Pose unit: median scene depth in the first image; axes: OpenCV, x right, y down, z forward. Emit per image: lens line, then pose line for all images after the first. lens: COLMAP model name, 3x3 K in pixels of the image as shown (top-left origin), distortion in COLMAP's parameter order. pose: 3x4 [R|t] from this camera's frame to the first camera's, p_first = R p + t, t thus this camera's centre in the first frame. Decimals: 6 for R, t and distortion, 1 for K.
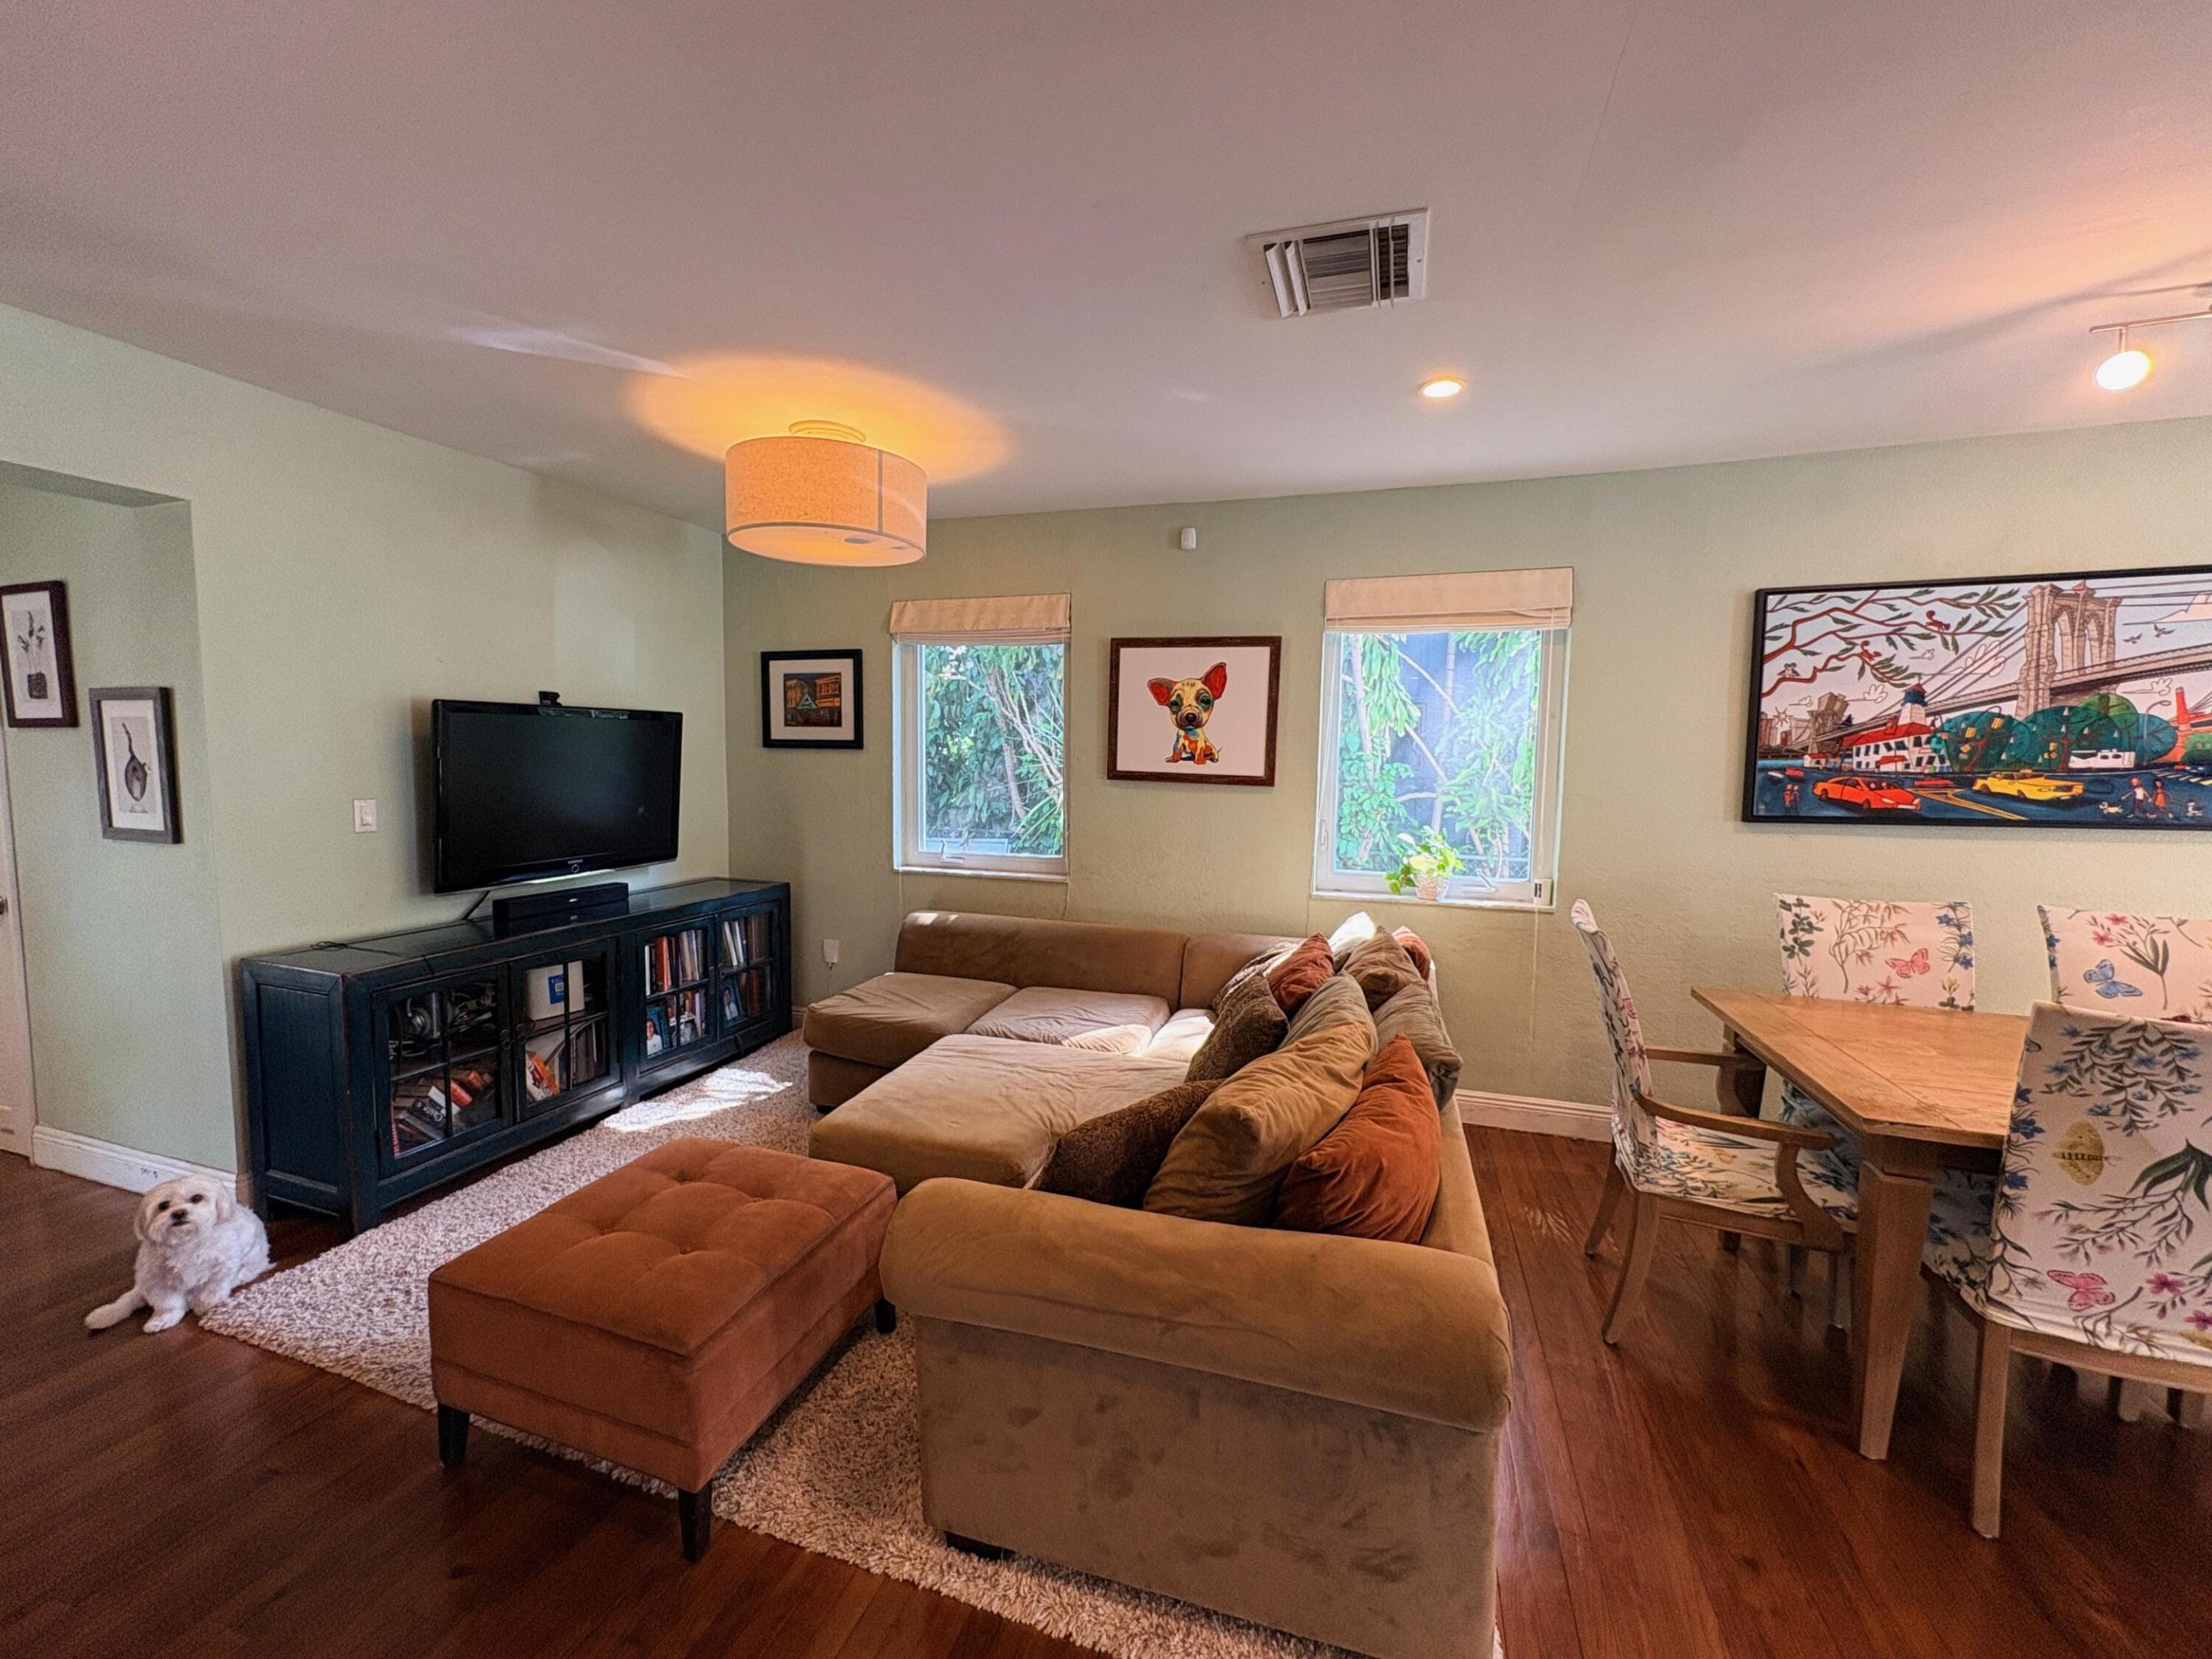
lens RADIAL K [[879.5, 0, 1102.8], [0, 879.5, 827.2], [0, 0, 1]] dist [-0.000607, 0.000132]
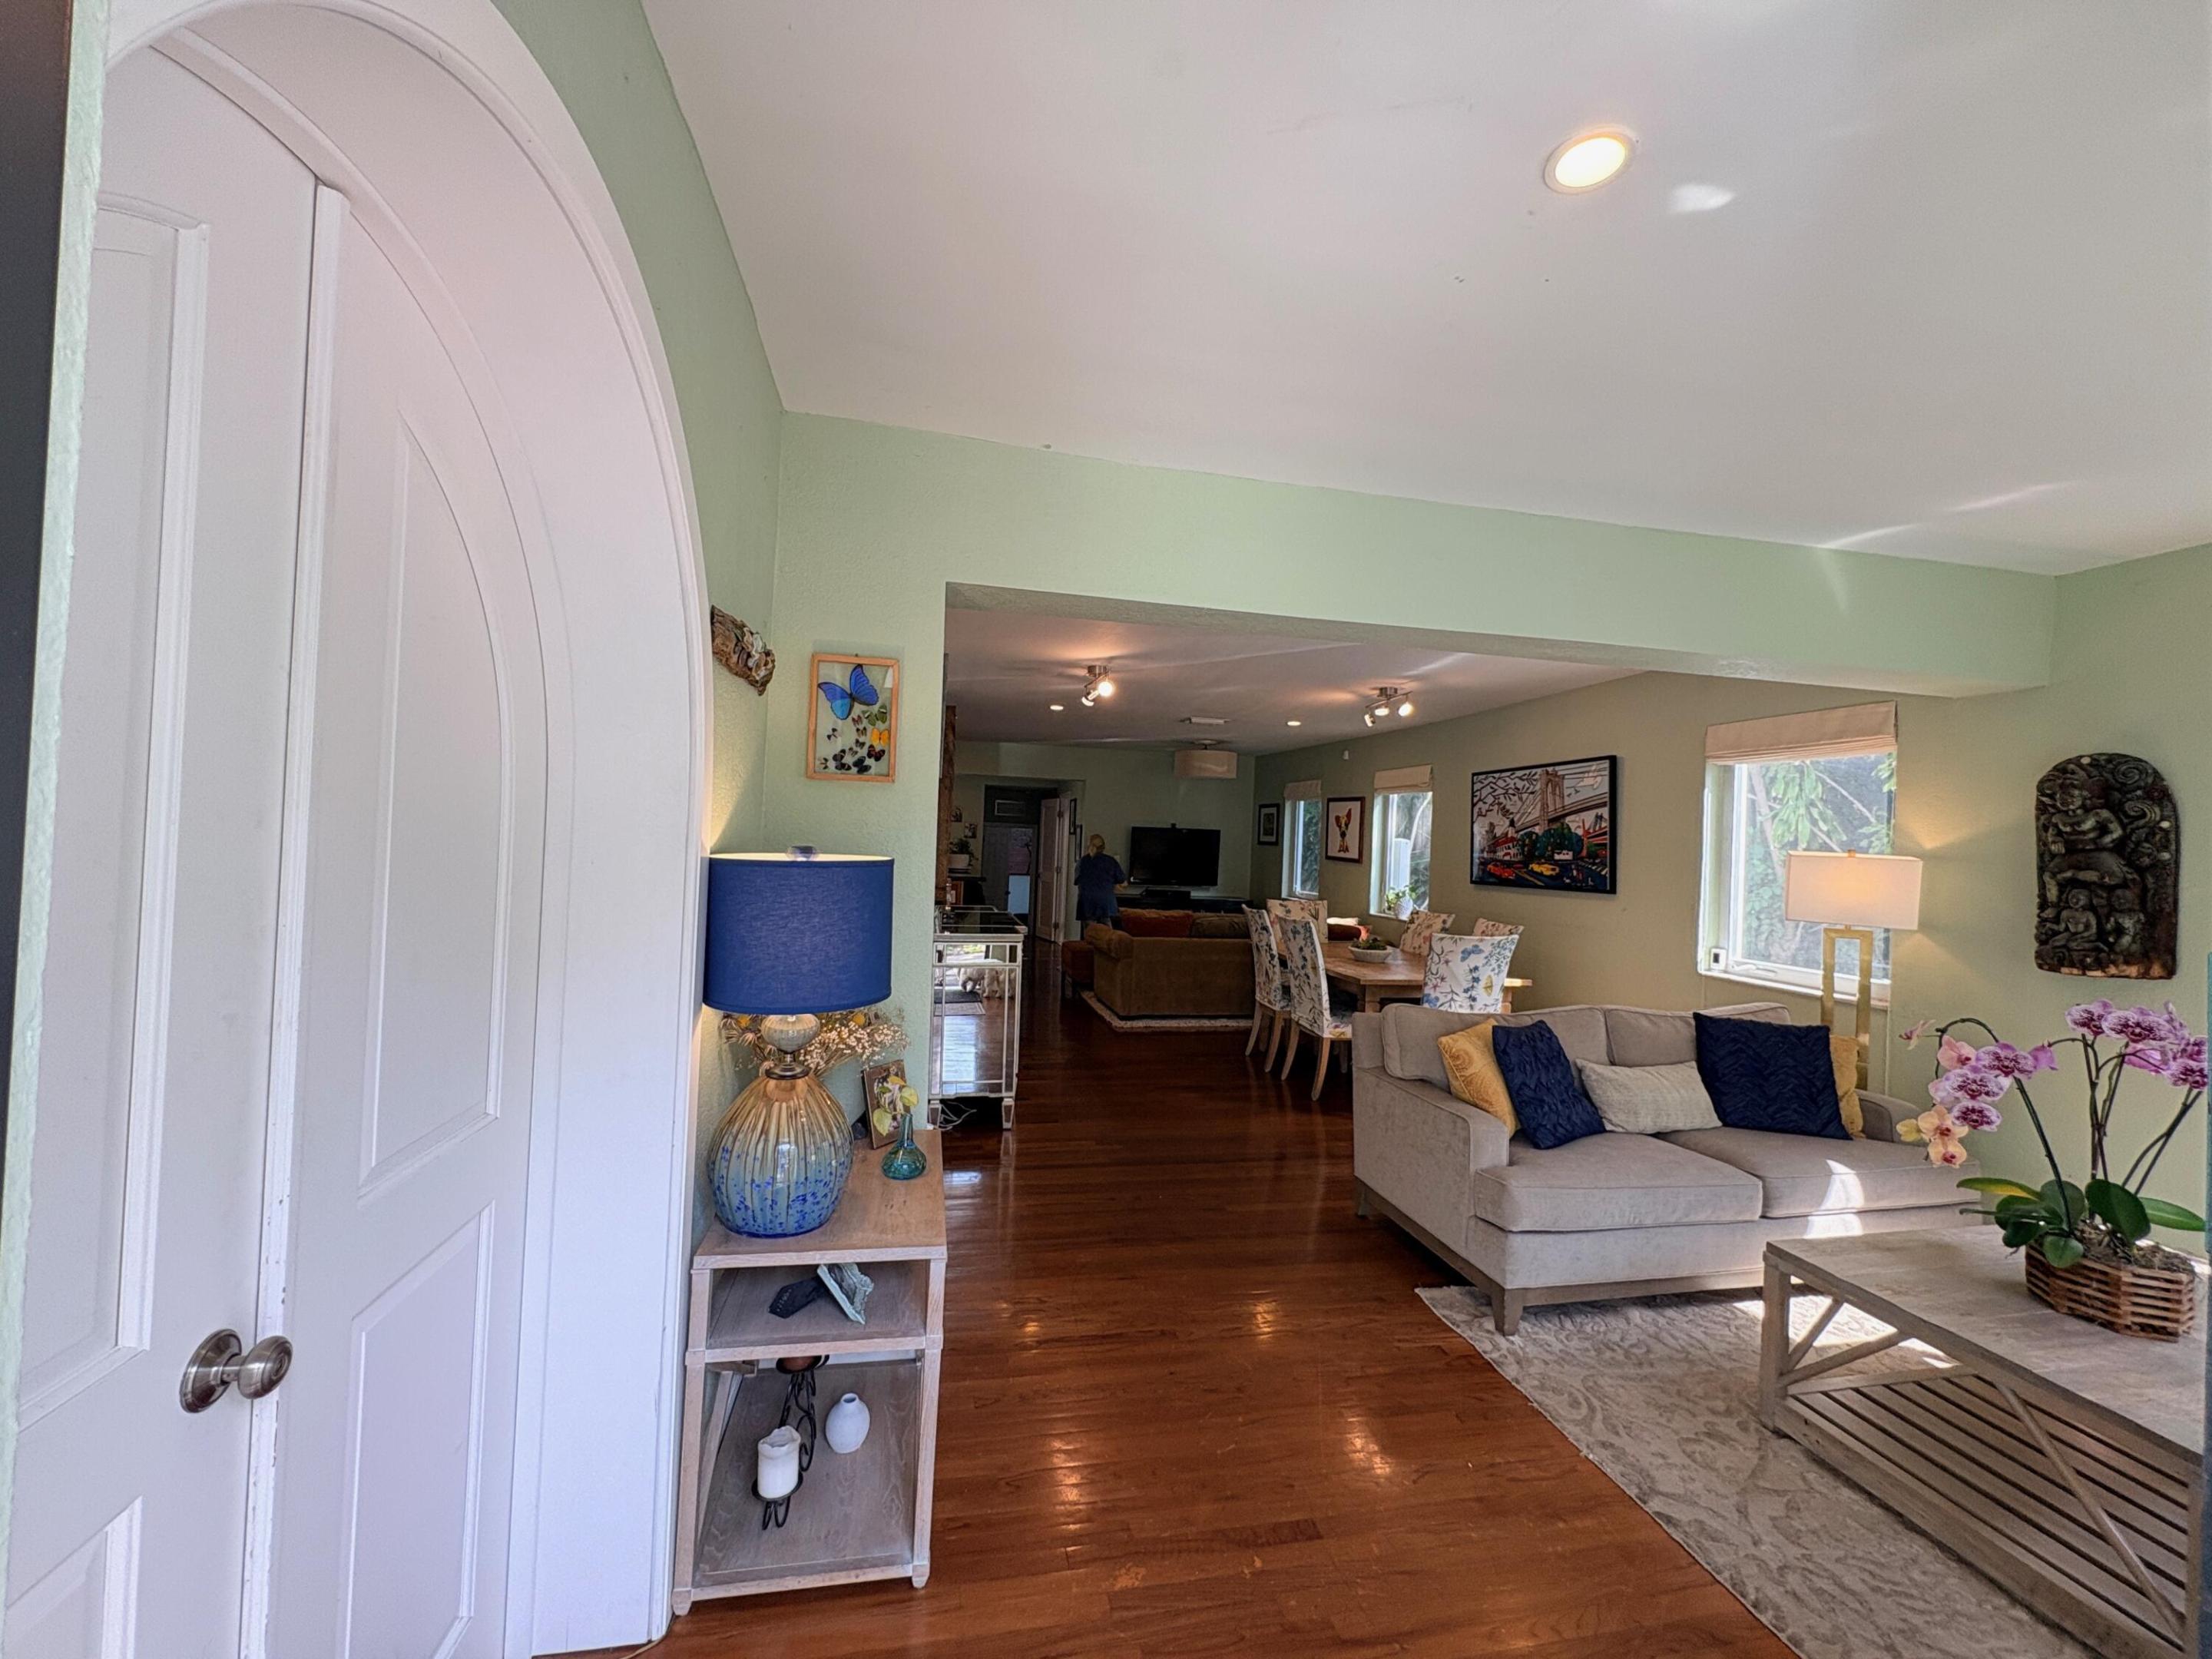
lens RADIAL K [[879.5, 0, 1099.9], [0, 879.5, 828.3], [0, 0, 1]] dist [-0.000607, 0.000132]
pose [[0.502231, -0.001618, -0.864732, 2.186280], [-0.104868, 0.992504, -0.062764, 0.090298], [0.858351, 0.122205, 0.498296, -0.830853]]
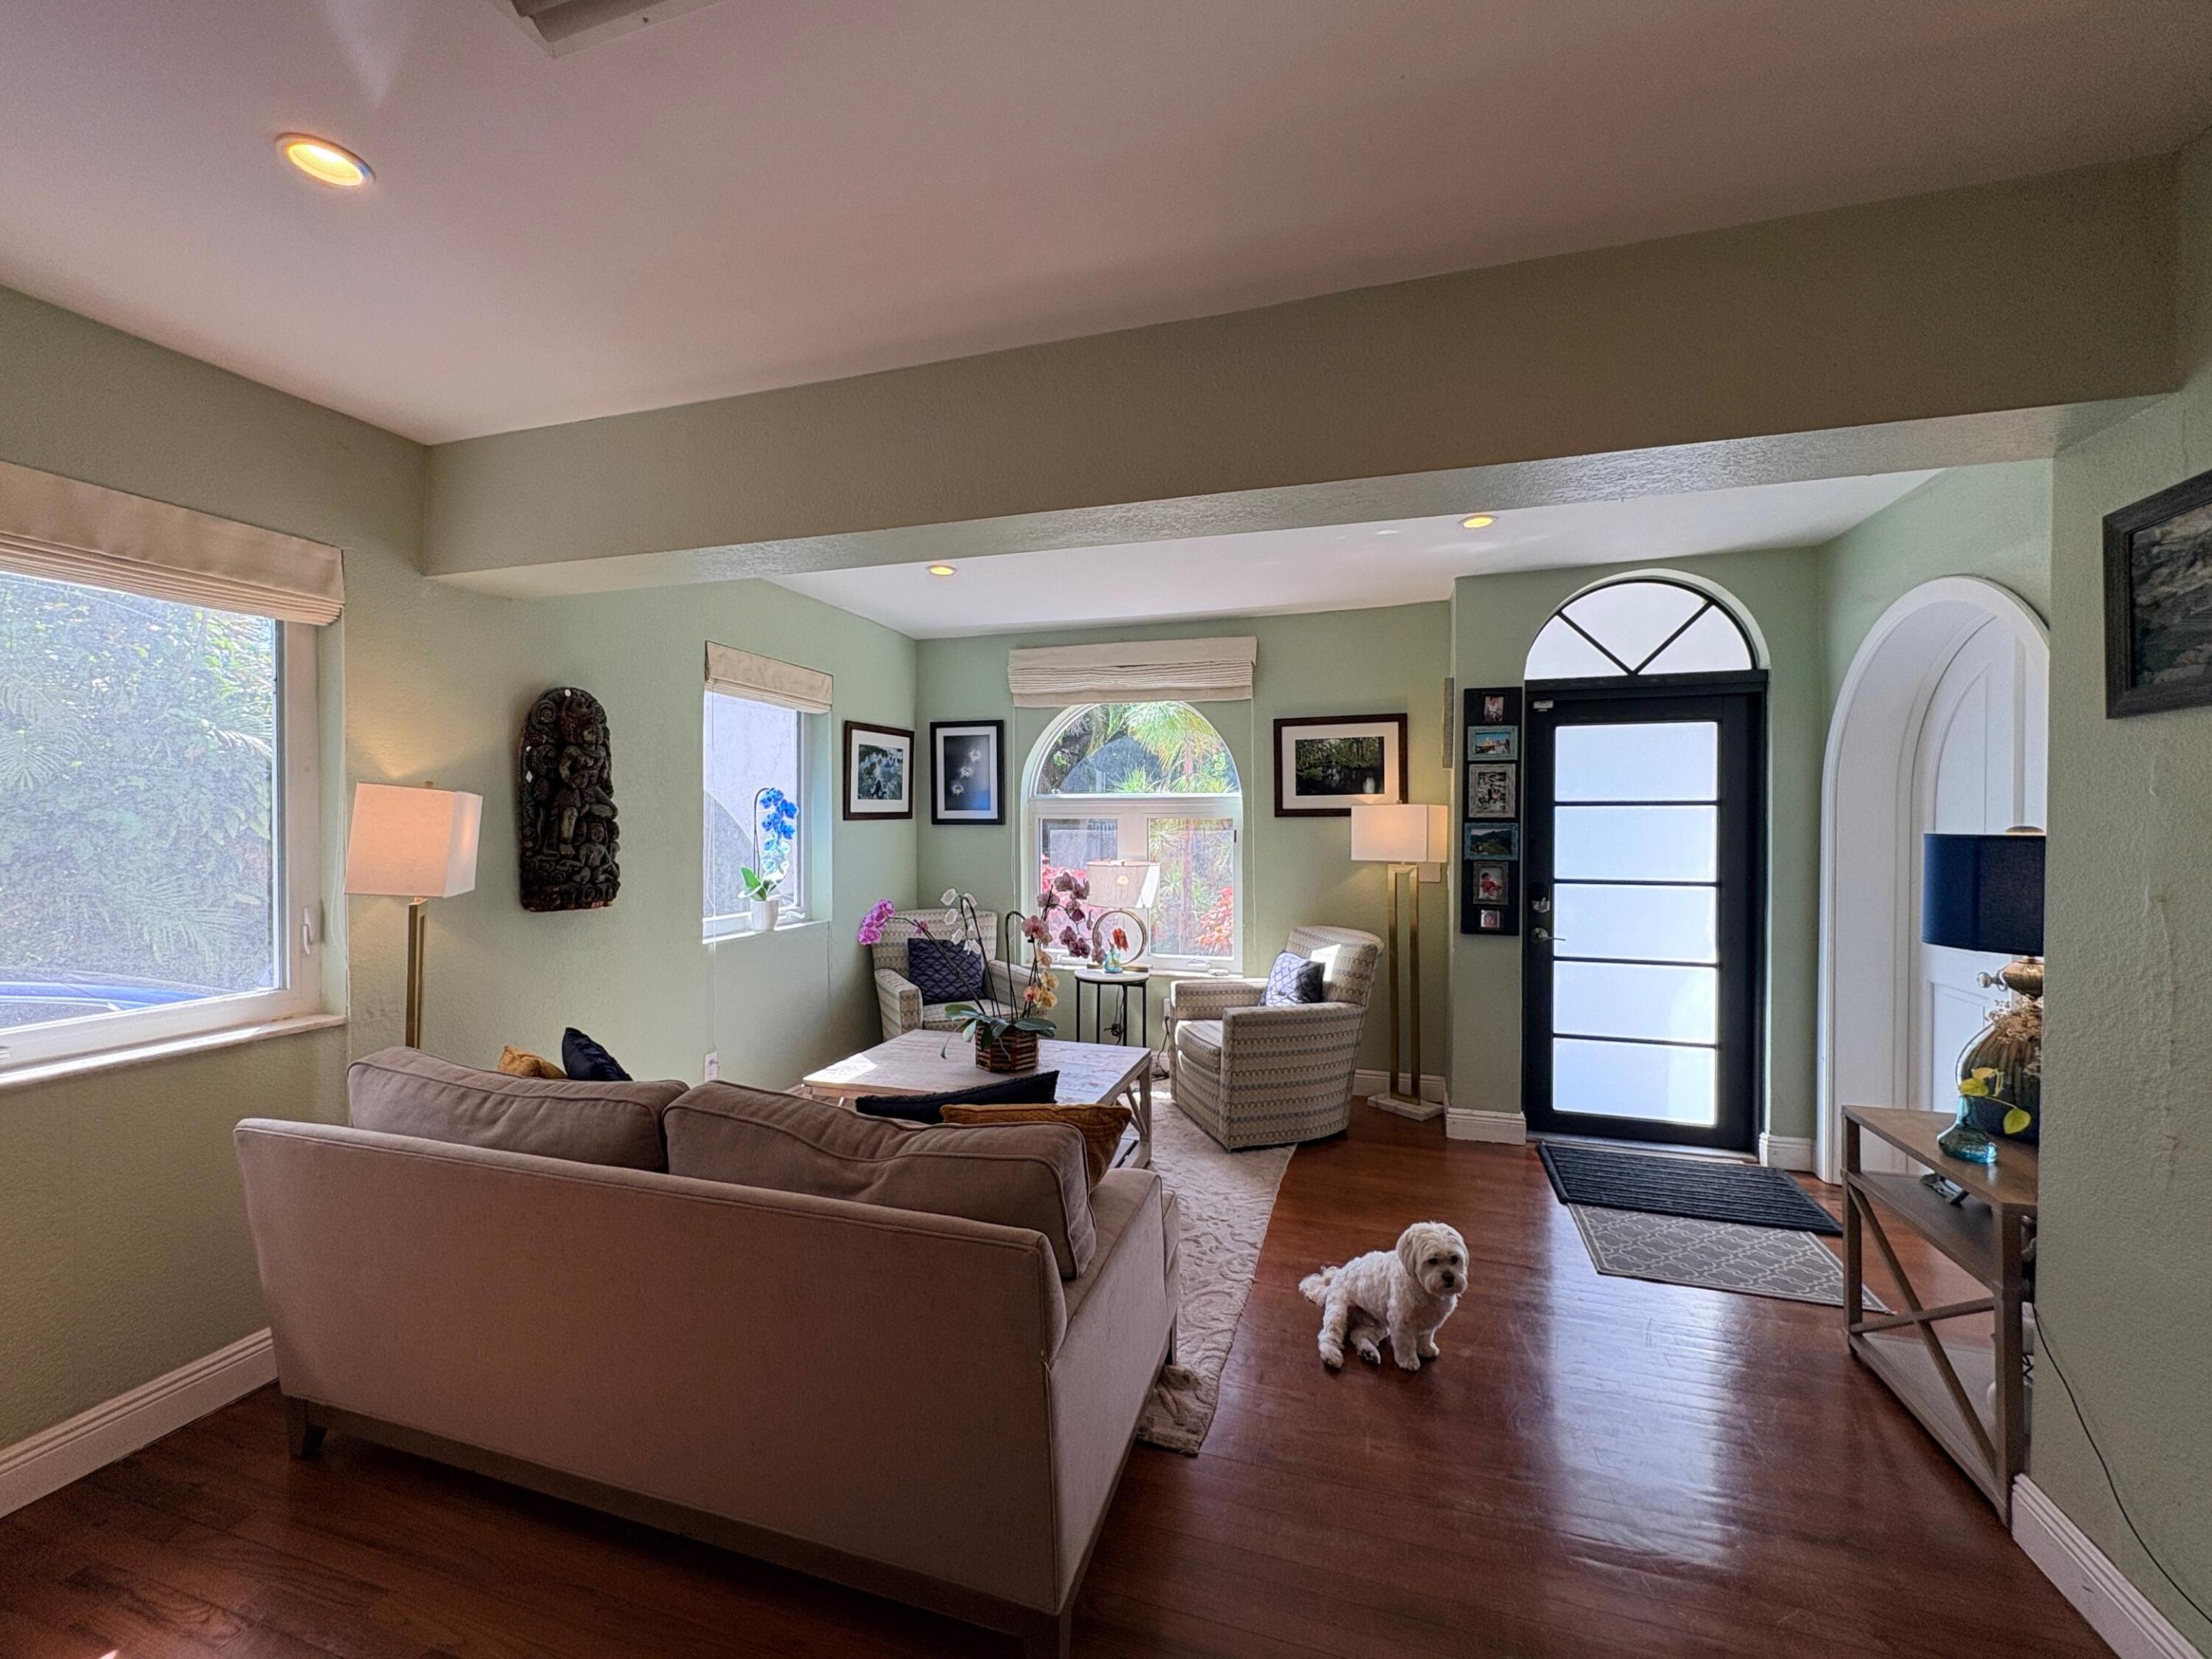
lens RADIAL K [[879.5, 0, 1102.2], [0, 879.5, 827.5], [0, 0, 1]] dist [-0.000607, 0.000132]
pose [[-0.017023, -0.020308, 0.999649, 0.853692], [0.080518, 0.996519, 0.021616, 0.009437], [-0.996608, 0.080858, -0.015329, 0.067794]]
